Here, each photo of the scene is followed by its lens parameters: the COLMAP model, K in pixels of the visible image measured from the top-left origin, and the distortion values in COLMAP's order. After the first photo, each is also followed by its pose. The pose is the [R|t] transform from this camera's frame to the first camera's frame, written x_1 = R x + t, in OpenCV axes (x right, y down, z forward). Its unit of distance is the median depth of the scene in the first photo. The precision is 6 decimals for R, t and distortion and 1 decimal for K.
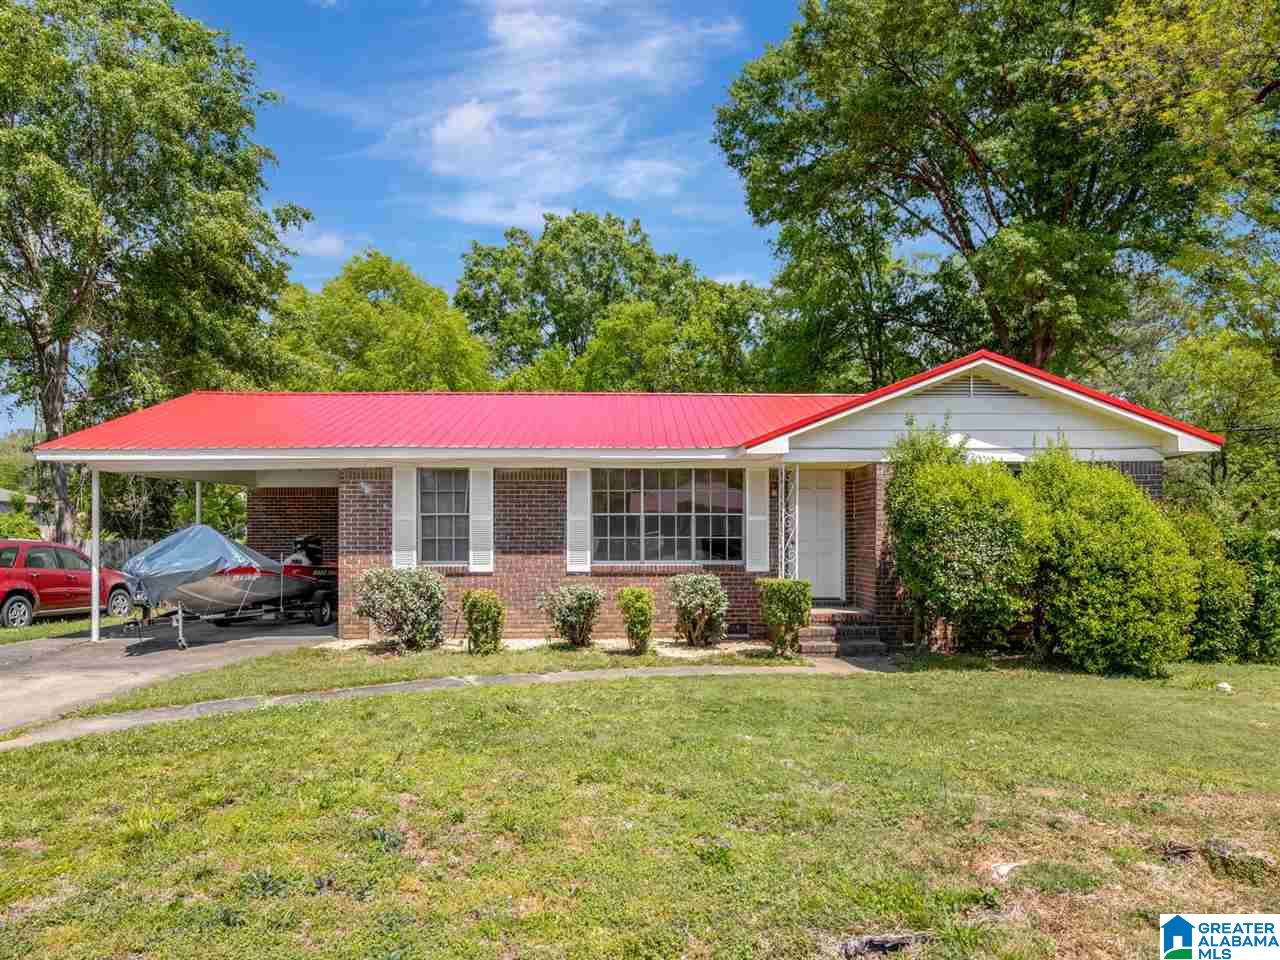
lens RADIAL K [[755.7, 0, 644.4], [0, 755.7, 492.5], [0, 0, 1]] dist [0.006245, 0.000622]
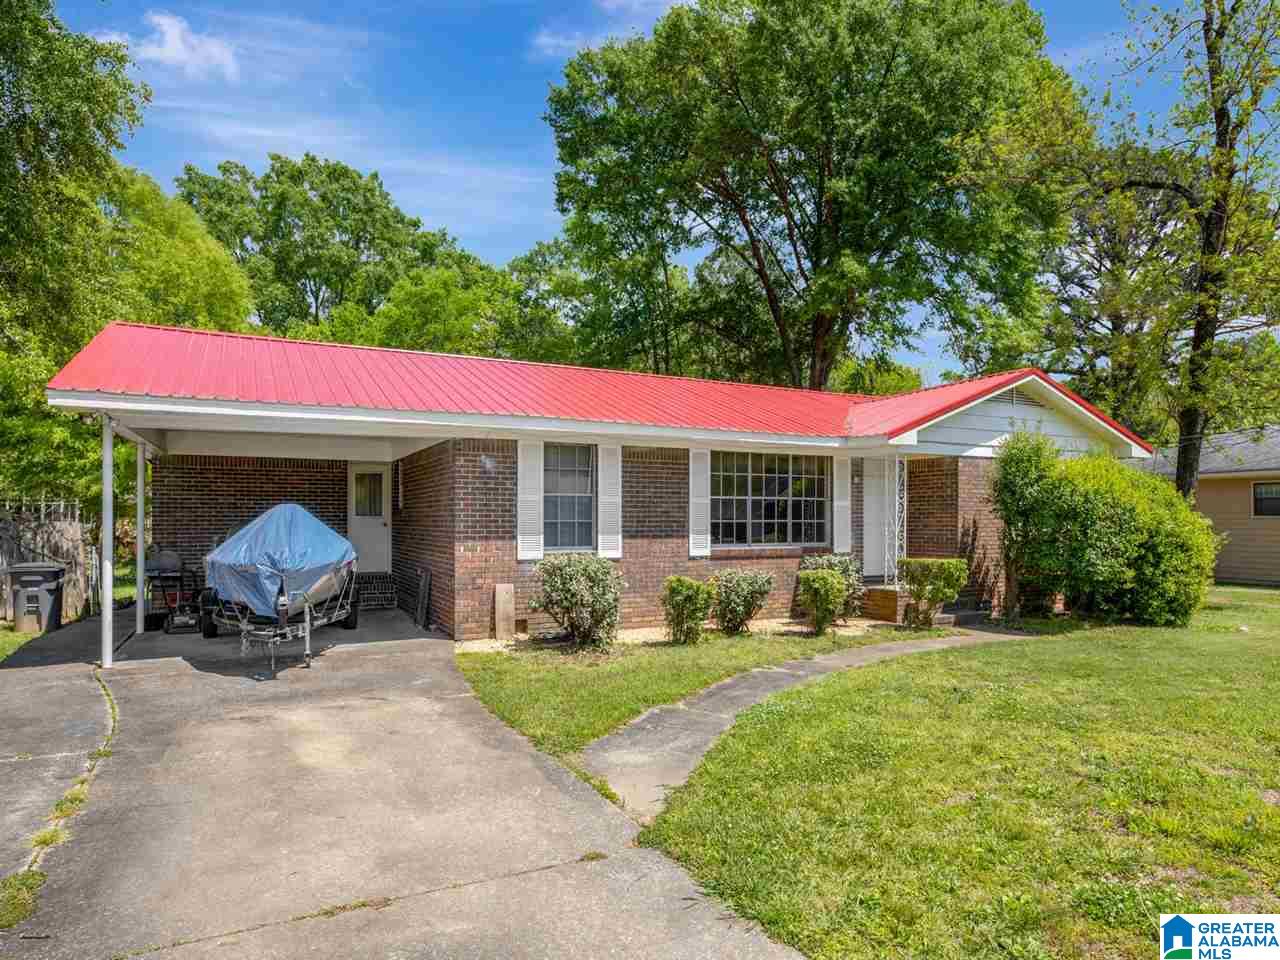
lens RADIAL K [[755.7, 0, 642.9], [0, 755.7, 472.9], [0, 0, 1]] dist [0.006245, 0.000622]
pose [[0.904095, 0.029187, 0.426335, -0.571100], [-0.026865, 0.999573, -0.011459, 0.010948], [-0.426487, -0.001094, 0.904493, 0.151640]]
